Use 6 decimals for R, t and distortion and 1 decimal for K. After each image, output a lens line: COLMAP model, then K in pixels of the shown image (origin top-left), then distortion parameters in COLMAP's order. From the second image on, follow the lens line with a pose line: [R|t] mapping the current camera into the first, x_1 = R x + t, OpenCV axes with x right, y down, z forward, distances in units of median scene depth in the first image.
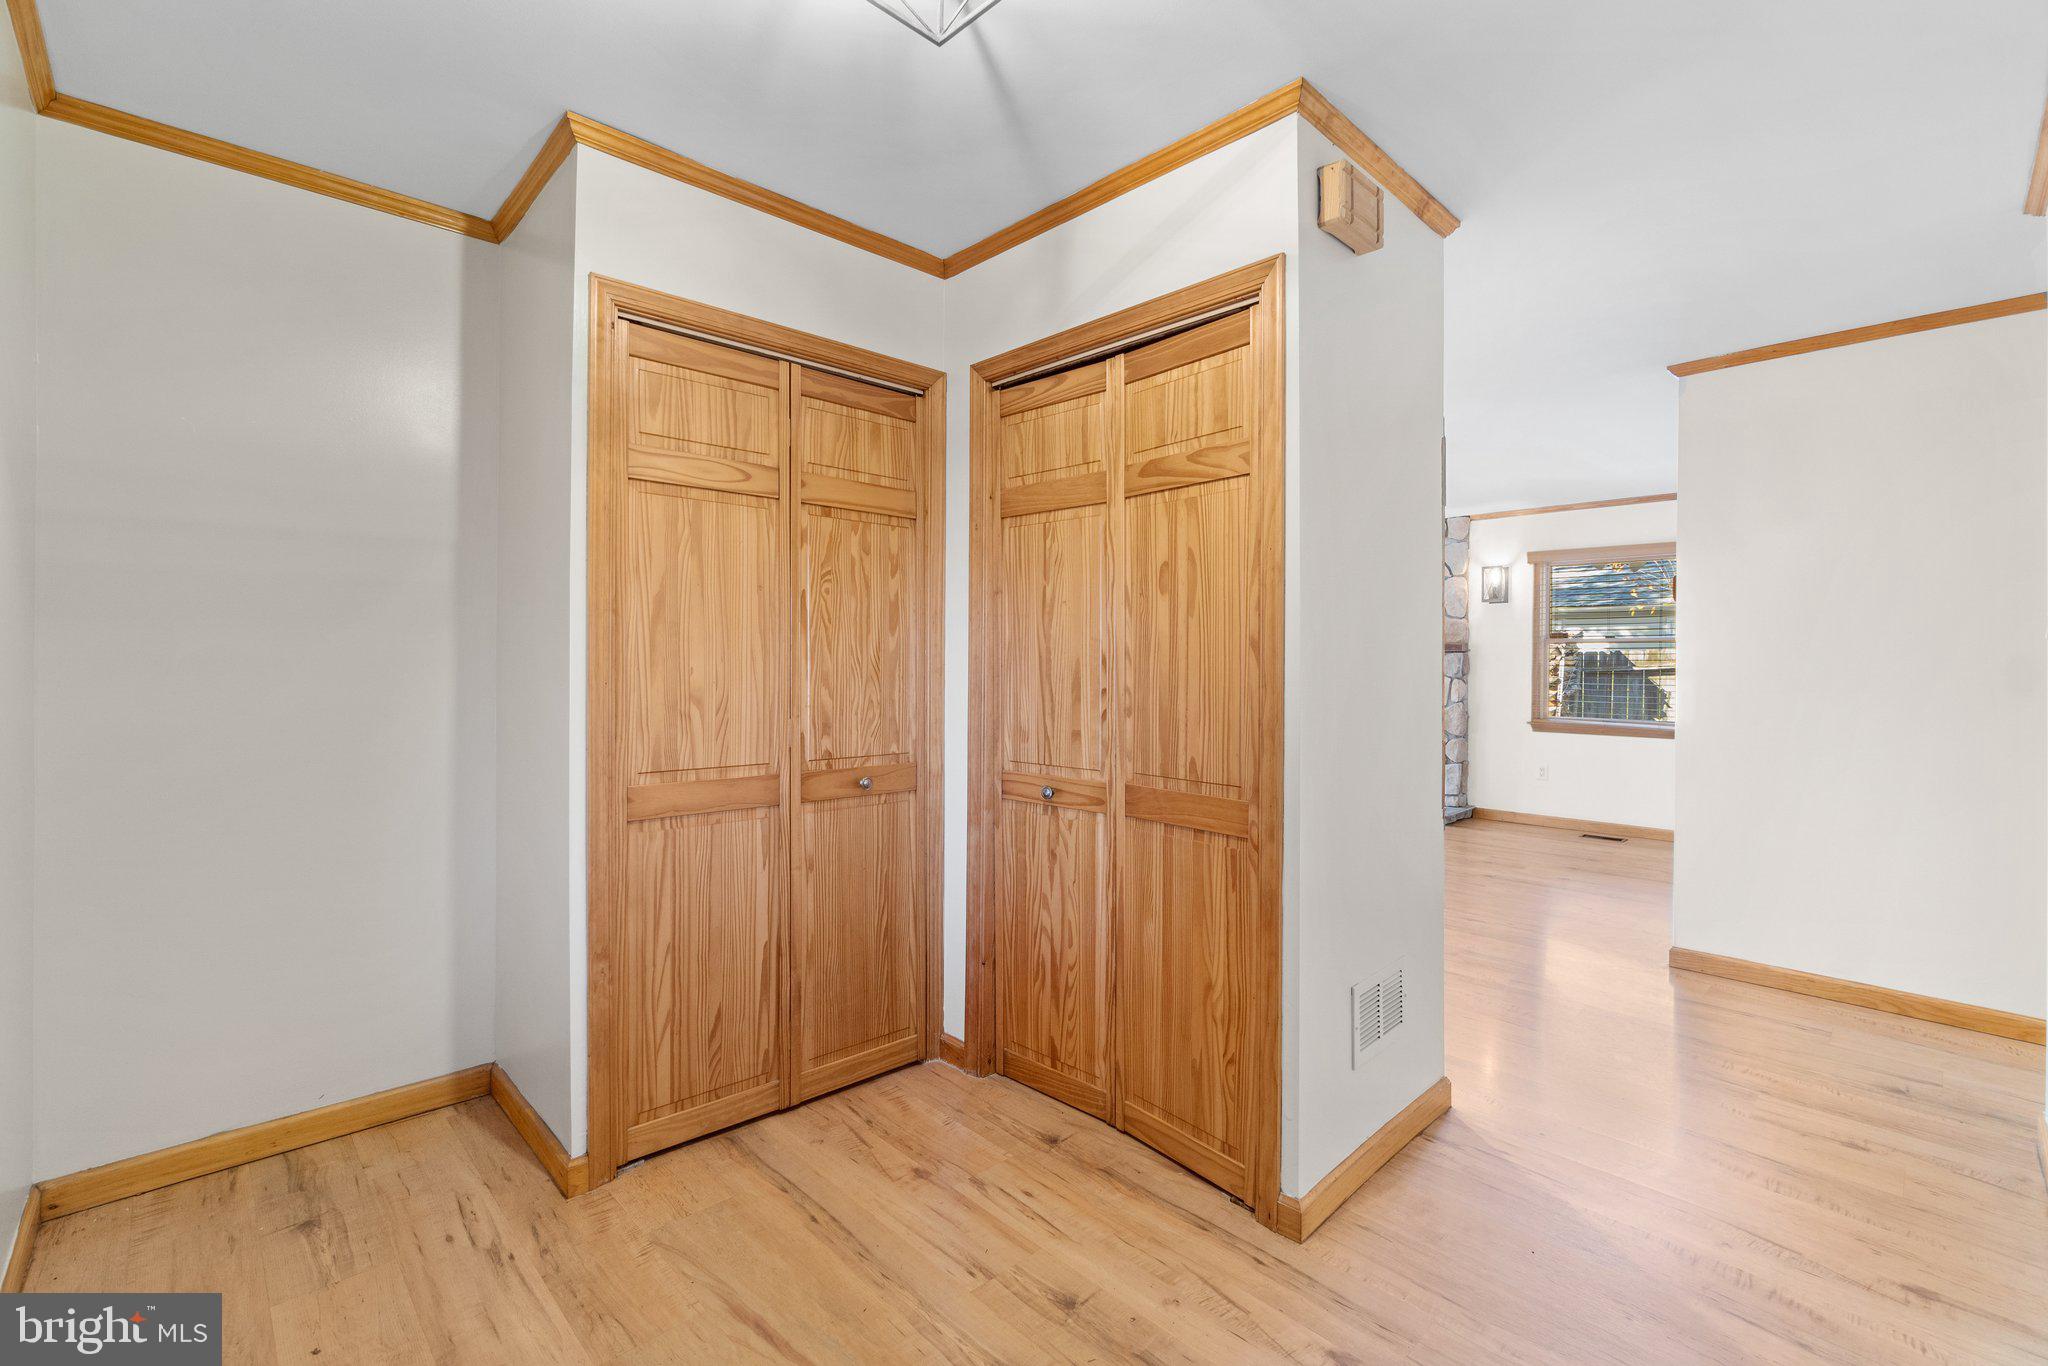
lens RADIAL K [[895.8, 0, 1018.8], [0, 895.8, 672.5], [0, 0, 1]] dist [-0.000853, 0.000426]
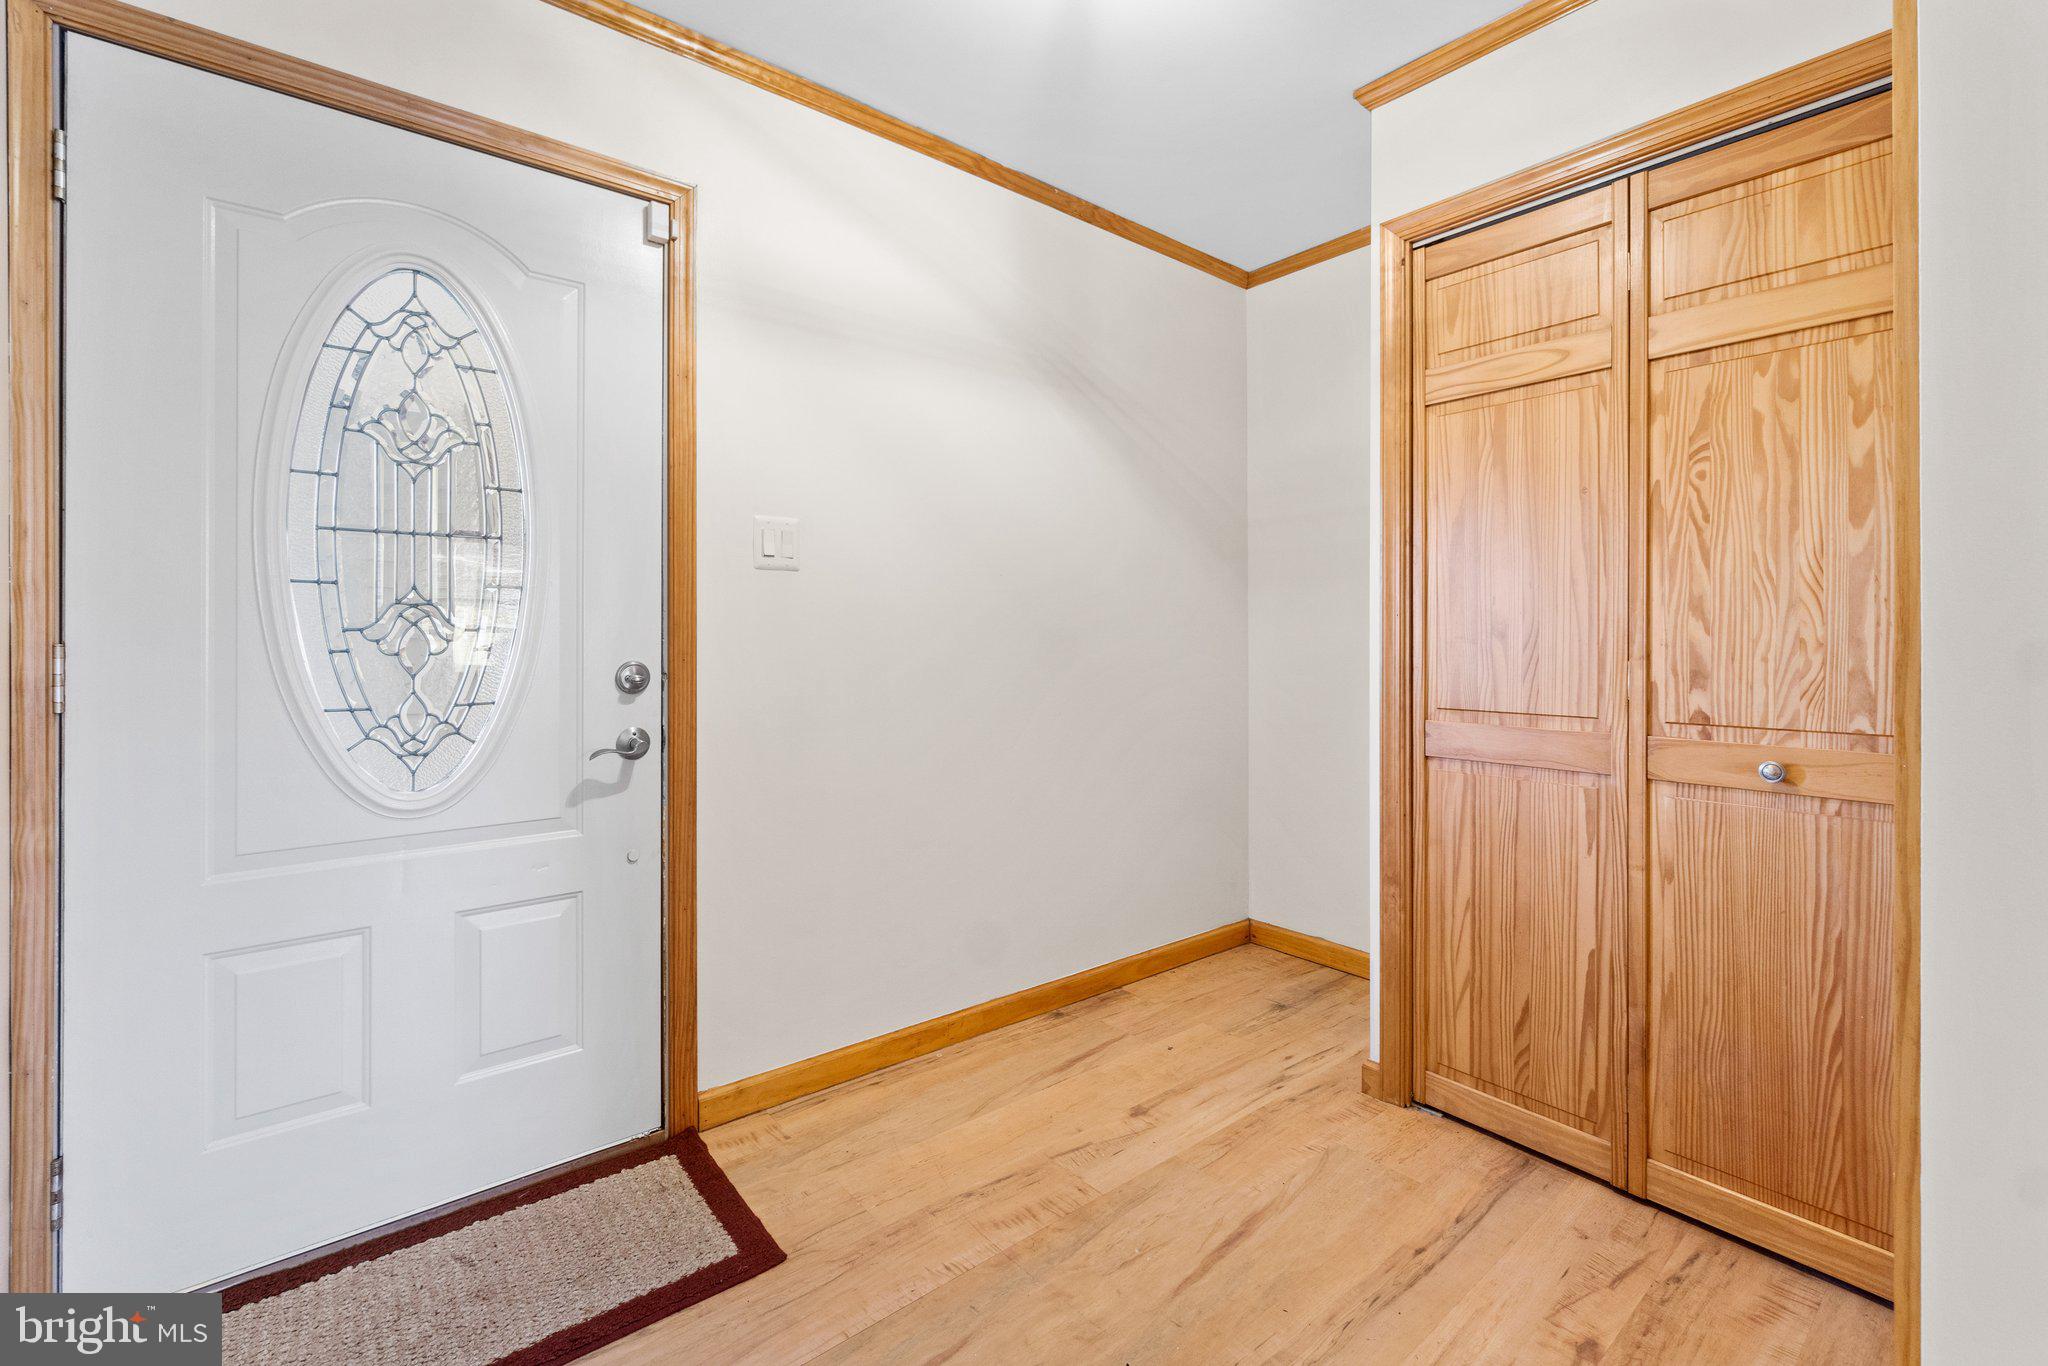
lens RADIAL K [[900.0, 0, 1041.2], [0, 900.0, 637.9], [0, 0, 1]] dist [-0.002696, 0.000084]
pose [[-0.053350, -0.003208, -0.998571, 0.488693], [-0.007227, 0.999970, -0.002826, 0.037163], [0.998550, 0.007066, -0.053371, 0.541769]]
